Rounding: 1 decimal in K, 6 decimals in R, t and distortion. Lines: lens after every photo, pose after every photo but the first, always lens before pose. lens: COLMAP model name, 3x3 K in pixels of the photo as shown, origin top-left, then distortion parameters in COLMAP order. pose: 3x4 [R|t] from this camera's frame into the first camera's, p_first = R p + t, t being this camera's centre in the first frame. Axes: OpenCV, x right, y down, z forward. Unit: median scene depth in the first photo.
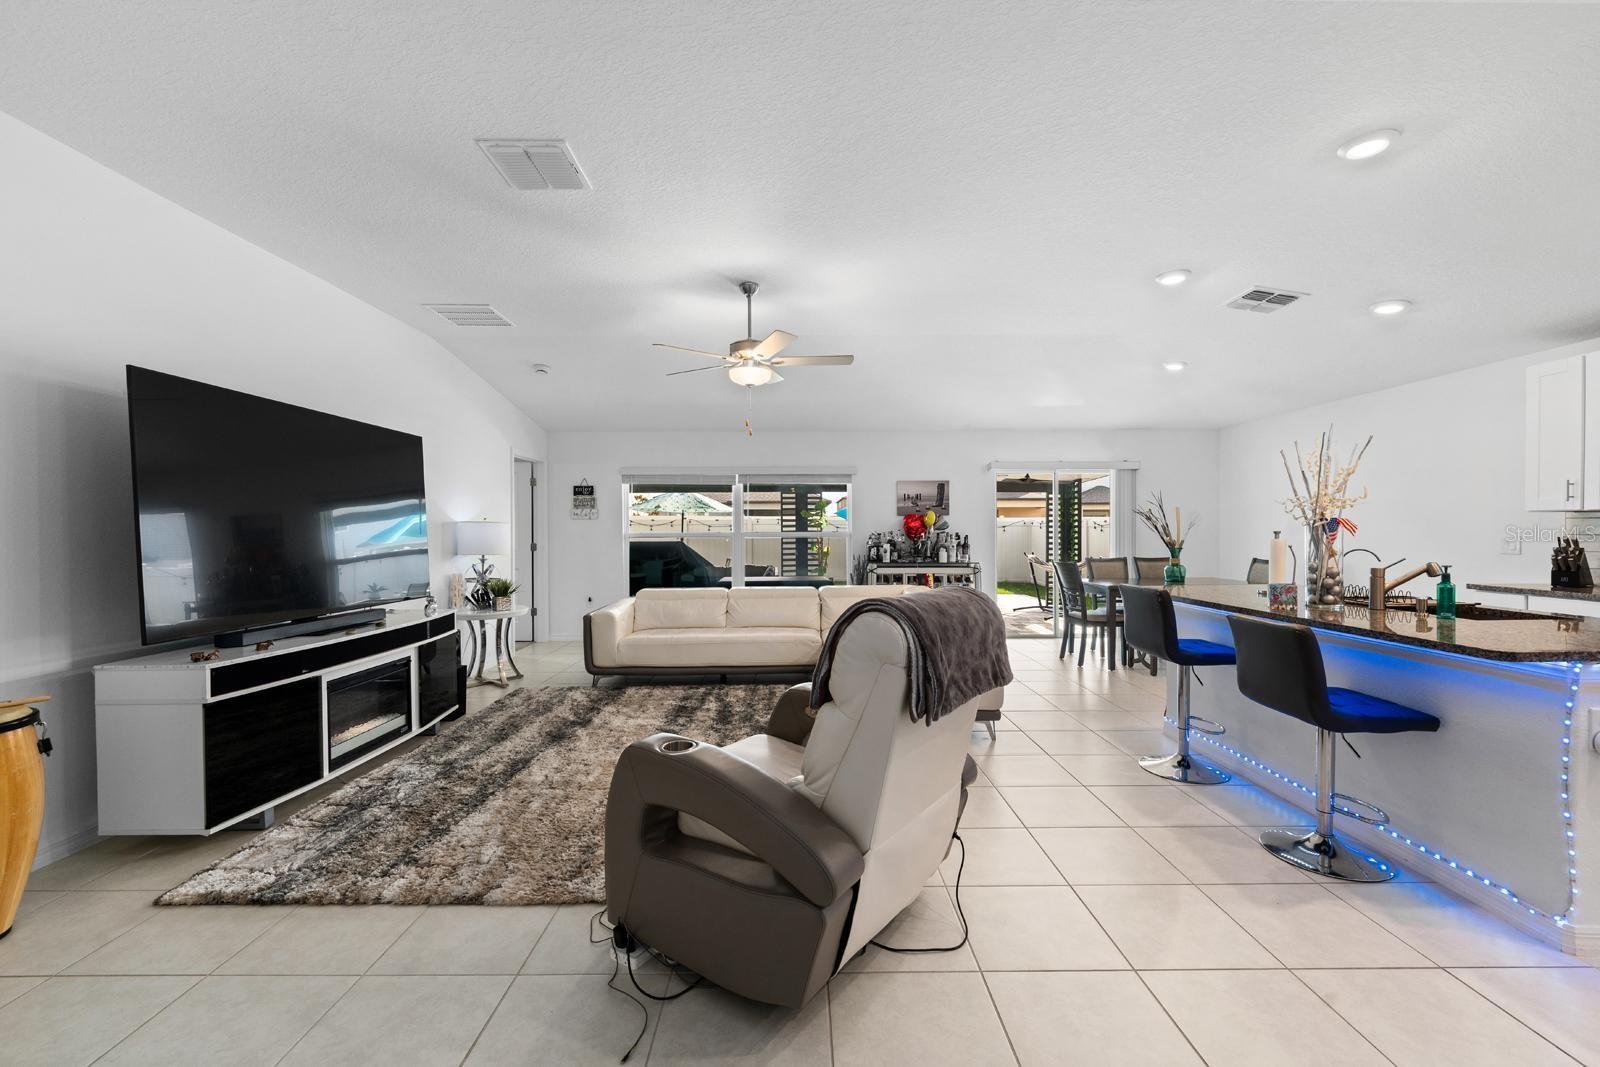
lens RADIAL K [[647.2, 0, 801.6], [0, 647.2, 538.8], [0, 0, 1]] dist [-0.001254, -0.000054]
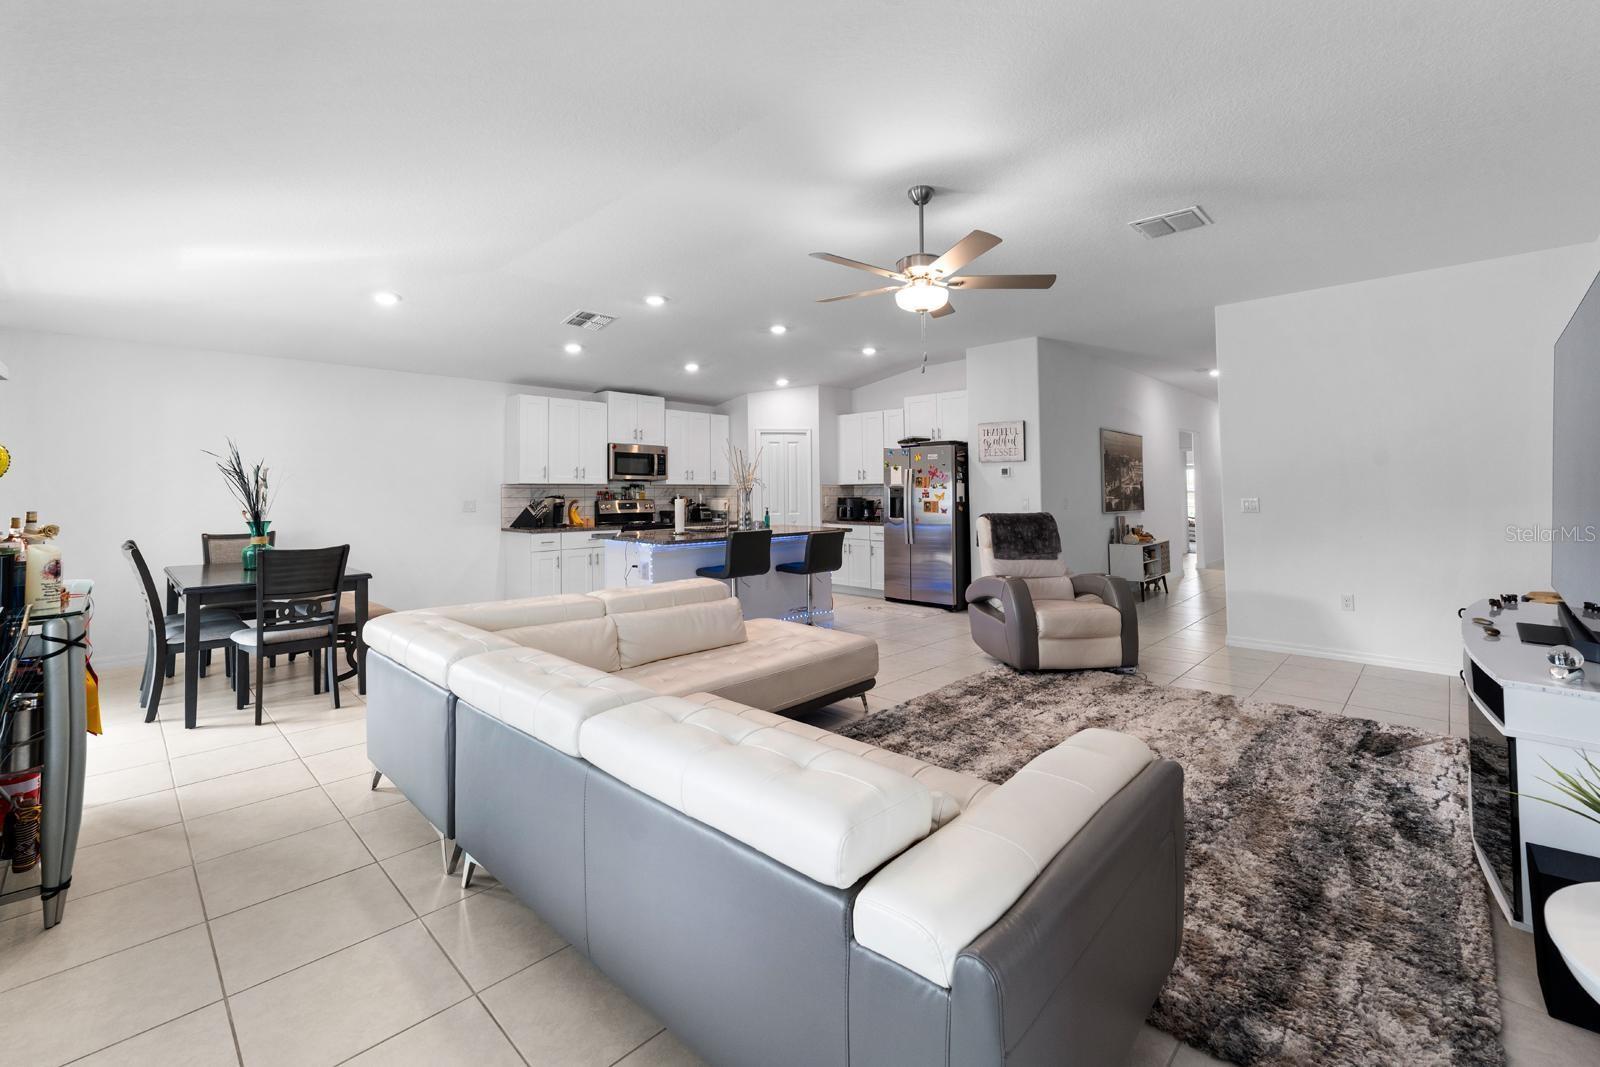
lens RADIAL K [[647.2, 0, 800.7], [0, 647.2, 489.3], [0, 0, 1]] dist [-0.001254, -0.000054]
pose [[-0.714261, 0.009766, 0.699812, -0.497394], [0.016550, 0.999859, 0.002939, -0.021165], [-0.699684, 0.013681, -0.714321, 1.643151]]
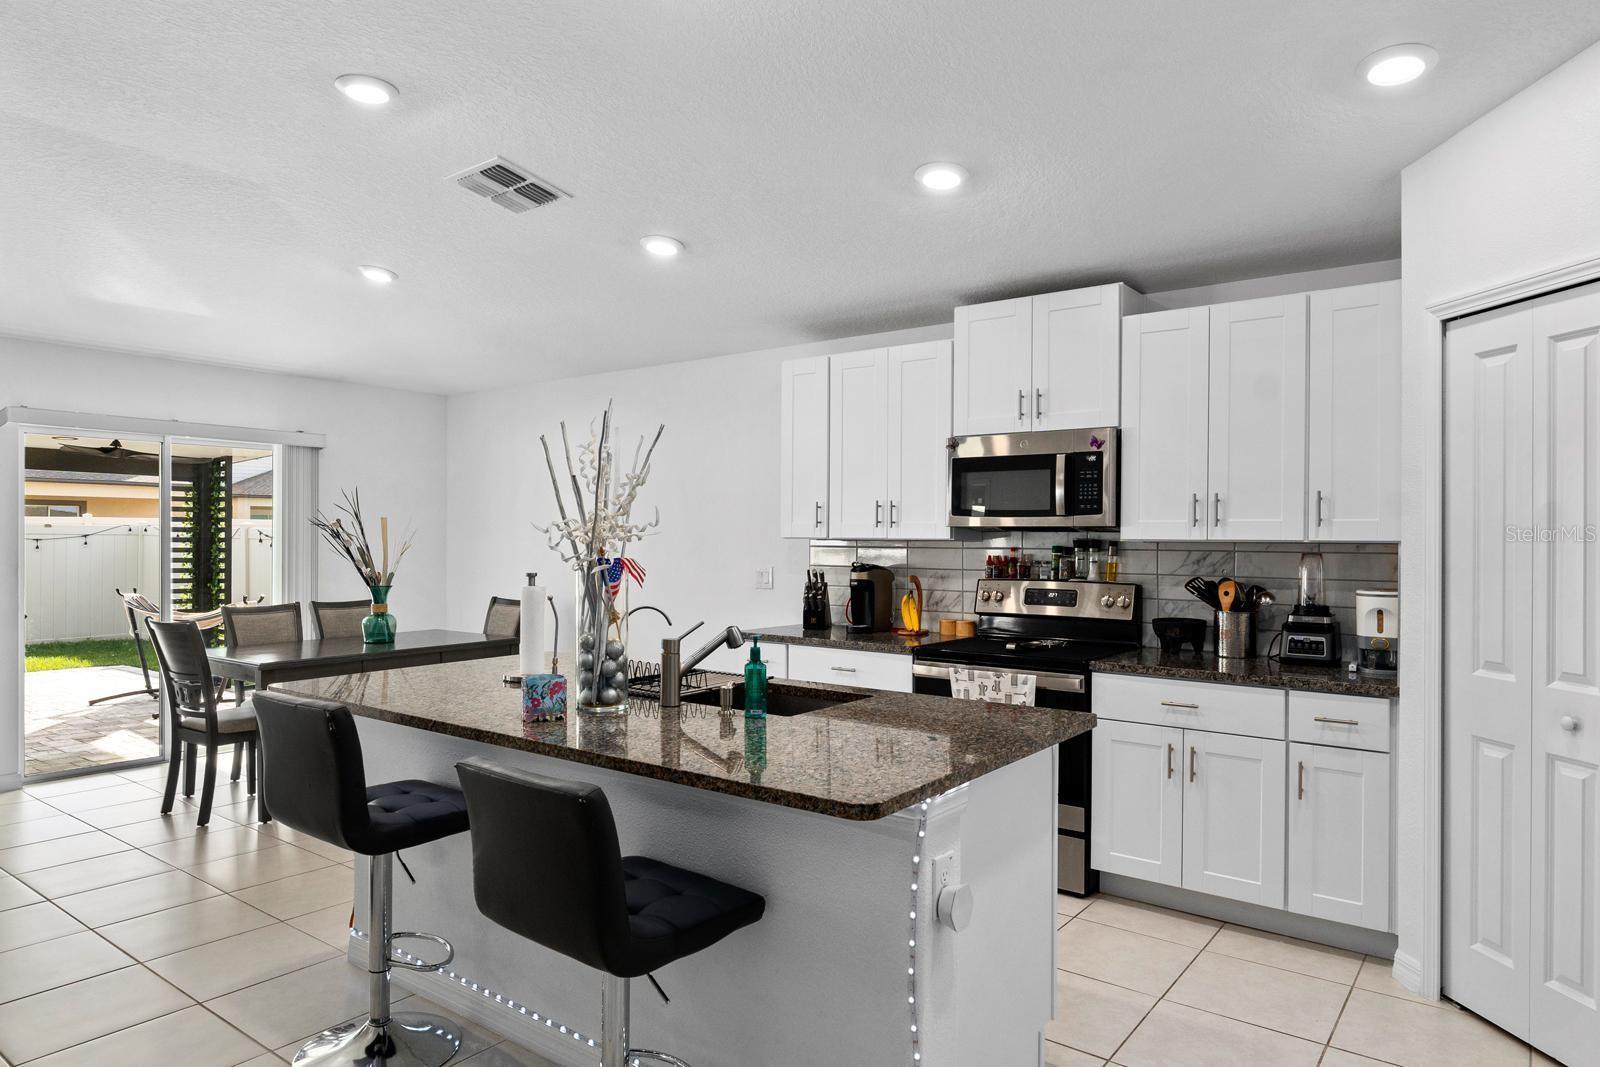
lens RADIAL K [[982.4, 0, 791.7], [0, 982.4, 539.5], [0, 0, 1]] dist [-0.000576, -0.002832]
pose [[0.614188, 0.006972, 0.789129, 0.150164], [0.001985, 0.999944, -0.010379, -0.027843], [-0.789158, 0.007941, 0.614139, 0.227175]]
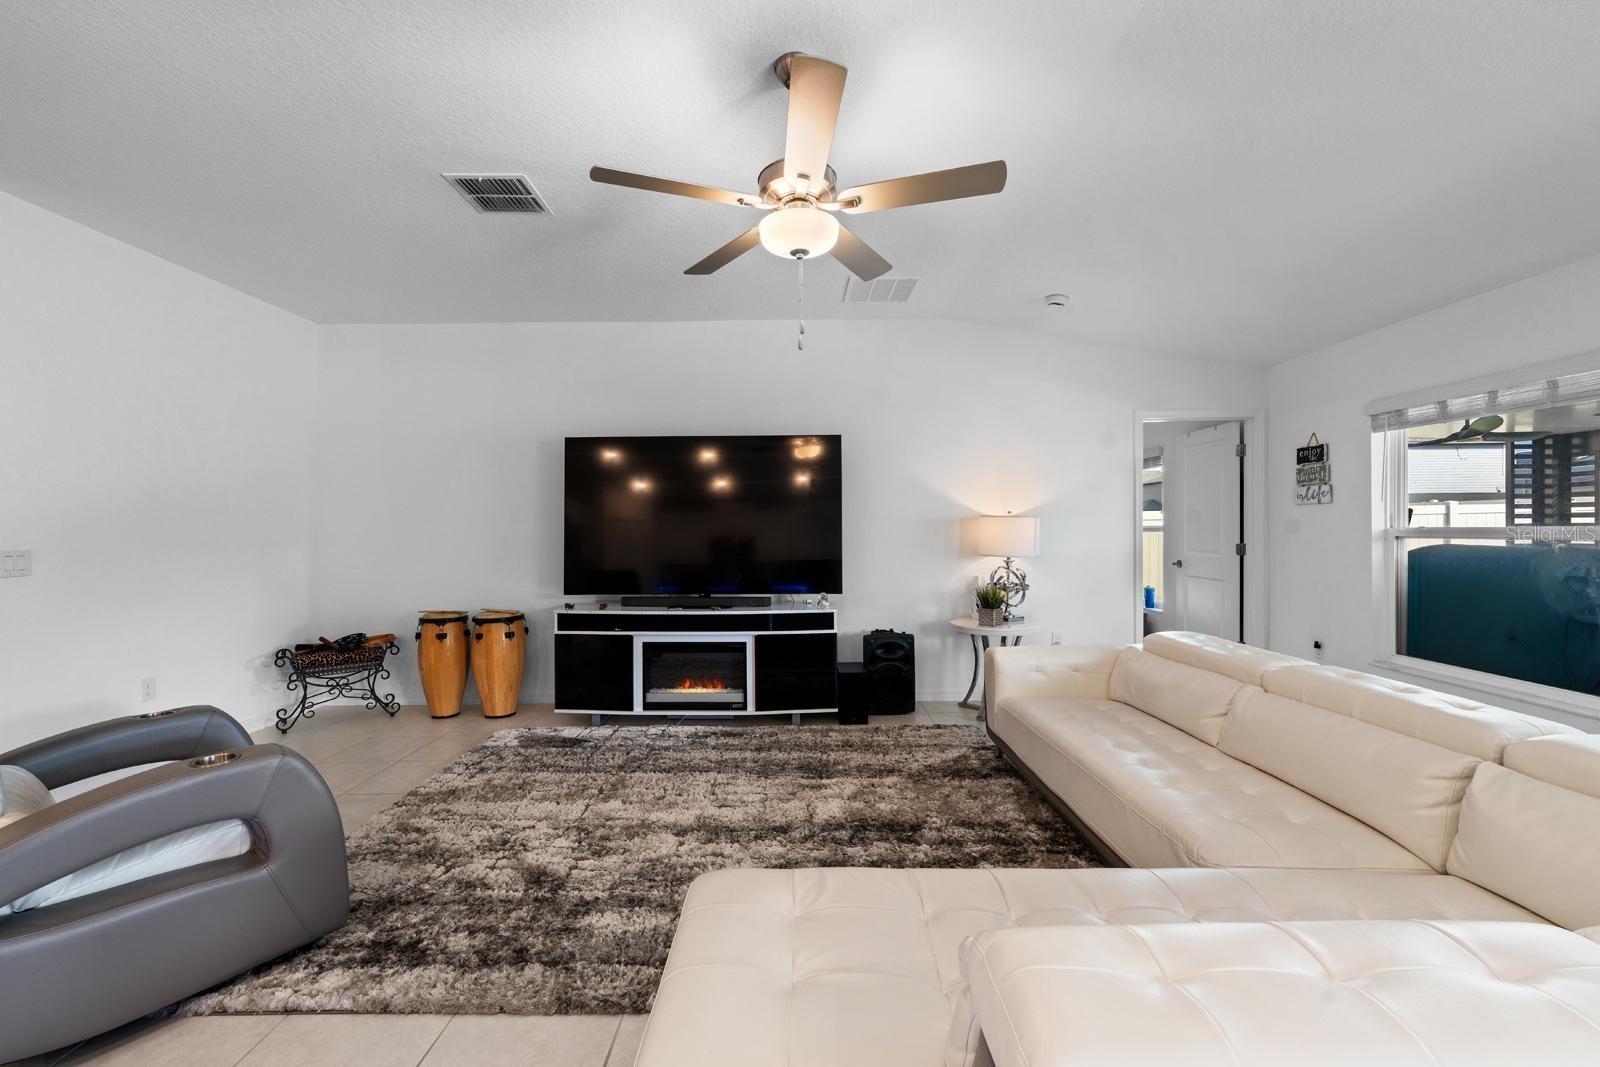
lens RADIAL K [[647.2, 0, 796.9], [0, 647.2, 539.2], [0, 0, 1]] dist [-0.001254, -0.000054]
pose [[-0.014903, 0.021419, -0.999659, 0.443941], [-0.004464, 0.999759, 0.021488, -0.016794], [0.999879, 0.004783, -0.014804, 0.994116]]
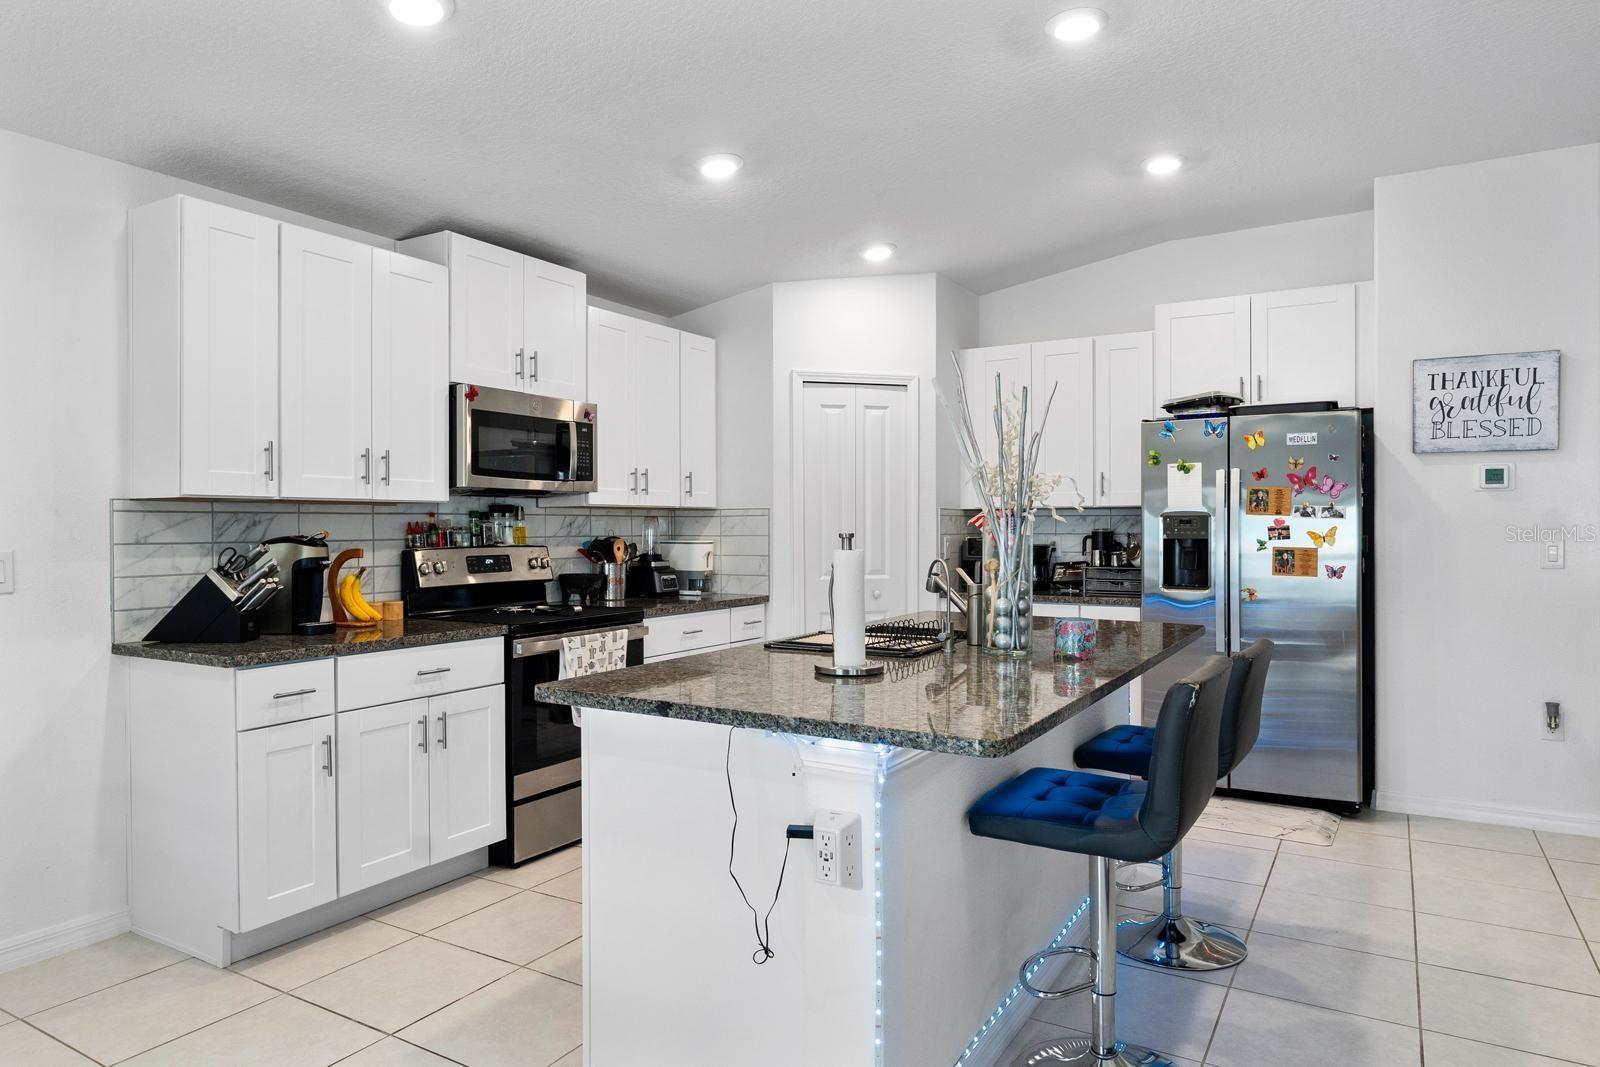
lens RADIAL K [[982.4, 0, 789.5], [0, 982.4, 532.1], [0, 0, 1]] dist [-0.000576, -0.002832]
pose [[-0.850008, 0.003282, 0.526759, 0.354716], [0.014107, 0.999764, 0.016534, -0.021513], [-0.526580, 0.021485, -0.849854, 1.367673]]
